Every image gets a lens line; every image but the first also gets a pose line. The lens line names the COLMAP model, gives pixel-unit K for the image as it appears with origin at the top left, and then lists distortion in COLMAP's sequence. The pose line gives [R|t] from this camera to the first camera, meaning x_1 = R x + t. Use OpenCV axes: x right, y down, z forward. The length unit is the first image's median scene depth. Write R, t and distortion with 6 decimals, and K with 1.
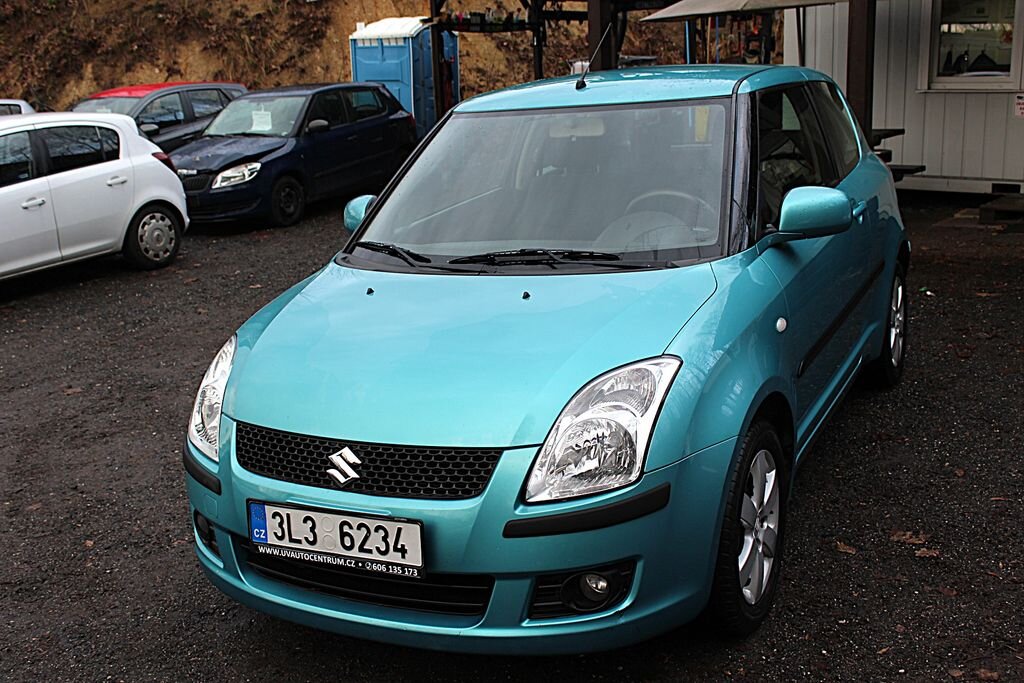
lens RADIAL K [[1095.9, 0, 512.0], [0, 1095.9, 341.5], [0, 0, 1]] dist [-0.120231, 0.151101]
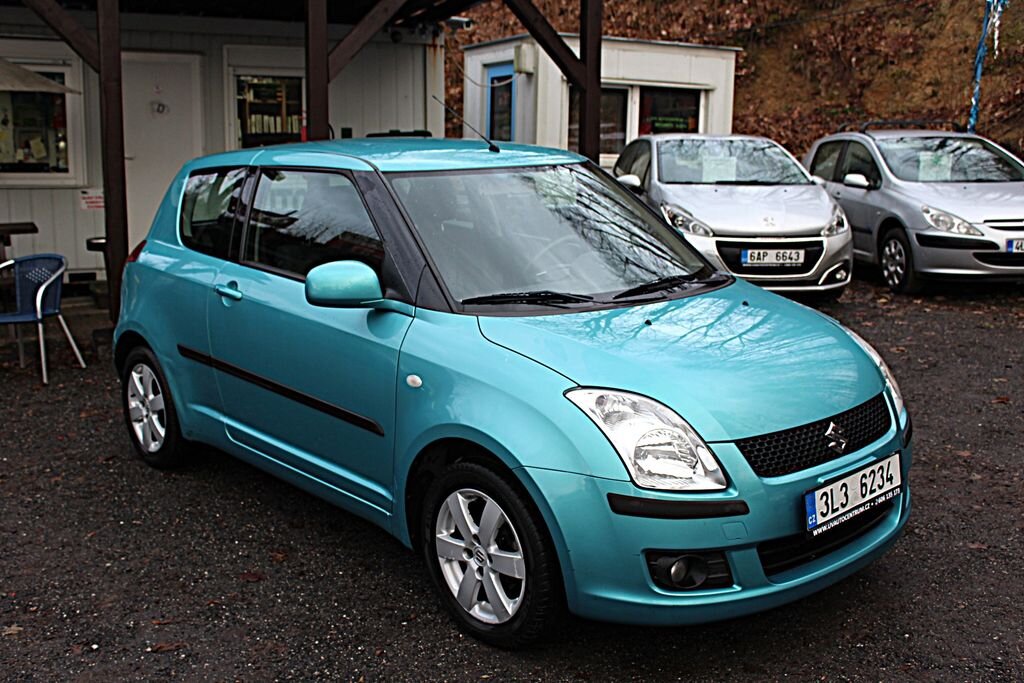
lens RADIAL K [[1094.8, 0, 512.0], [0, 1094.8, 341.5], [0, 0, 1]] dist [-0.130995, 0.179550]
pose [[0.353129, -0.112897, 0.928738, -1.194700], [0.211408, 0.976646, 0.038339, -0.098451], [-0.911376, 0.182804, 0.368749, 0.732033]]
